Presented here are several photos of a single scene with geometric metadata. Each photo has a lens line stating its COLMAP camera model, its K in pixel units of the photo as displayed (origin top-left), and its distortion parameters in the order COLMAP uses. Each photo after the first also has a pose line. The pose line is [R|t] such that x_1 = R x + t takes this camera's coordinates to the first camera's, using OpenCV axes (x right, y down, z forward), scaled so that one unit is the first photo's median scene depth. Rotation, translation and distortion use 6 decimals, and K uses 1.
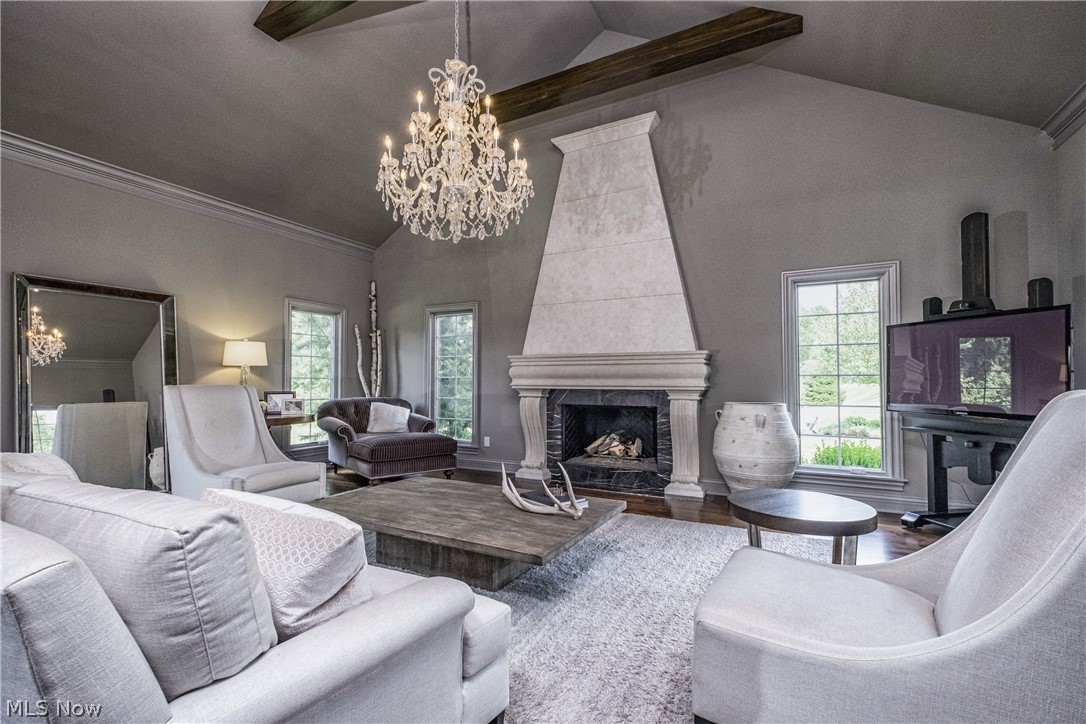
lens RADIAL K [[471.0, 0, 543.3], [0, 471.0, 366.3], [0, 0, 1]] dist [0.001977, 0.000123]
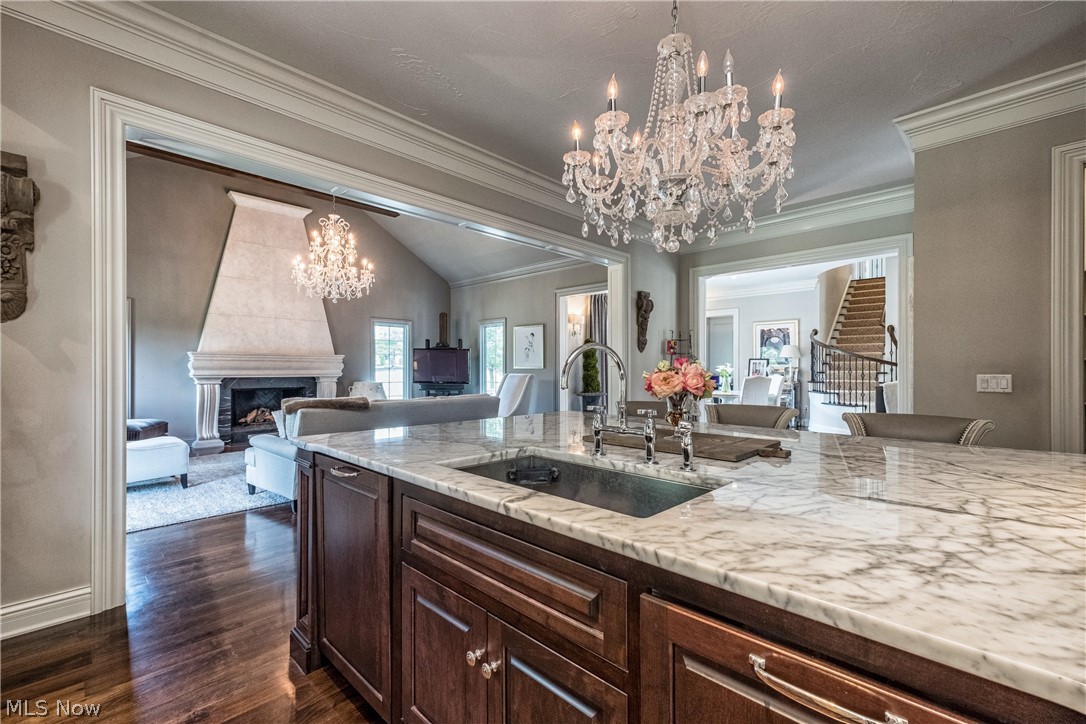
lens RADIAL K [[471.0, 0, 541.7], [0, 471.0, 367.1], [0, 0, 1]] dist [0.001977, 0.000123]
pose [[0.279421, 0.005513, 0.960153, -1.059749], [-0.028622, 0.999587, 0.002590, -0.011839], [-0.959742, -0.028205, 0.279463, -0.242578]]
